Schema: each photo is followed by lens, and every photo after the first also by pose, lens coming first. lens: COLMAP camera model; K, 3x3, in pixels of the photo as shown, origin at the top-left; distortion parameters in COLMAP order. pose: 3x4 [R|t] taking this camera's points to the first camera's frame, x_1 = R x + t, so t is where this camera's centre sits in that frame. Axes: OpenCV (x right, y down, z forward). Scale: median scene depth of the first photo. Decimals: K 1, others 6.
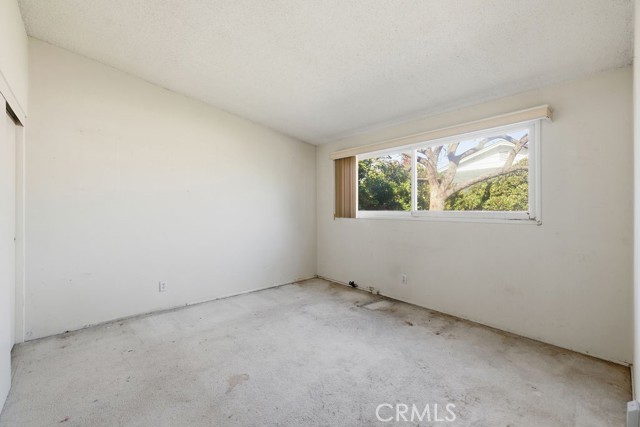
lens RADIAL K [[268.8, 0, 315.3], [0, 268.8, 210.5], [0, 0, 1]] dist [0.002607, 0.000007]
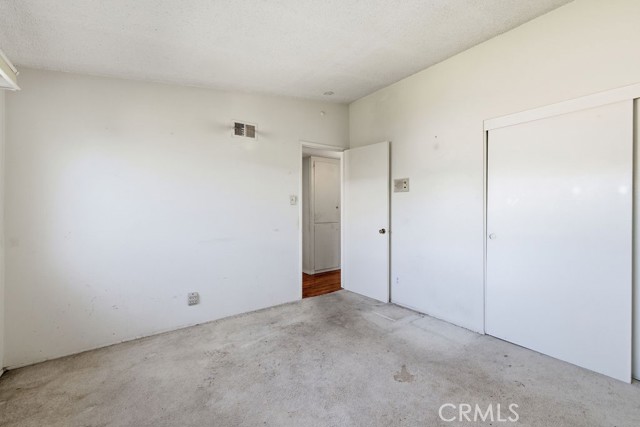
lens RADIAL K [[268.8, 0, 315.3], [0, 268.8, 210.5], [0, 0, 1]] dist [0.002607, 0.000007]
pose [[-0.995159, 0.002007, 0.098260, -0.055326], [0.002733, 0.999970, 0.007260, -0.005610], [-0.098243, 0.007493, -0.995134, 1.987787]]
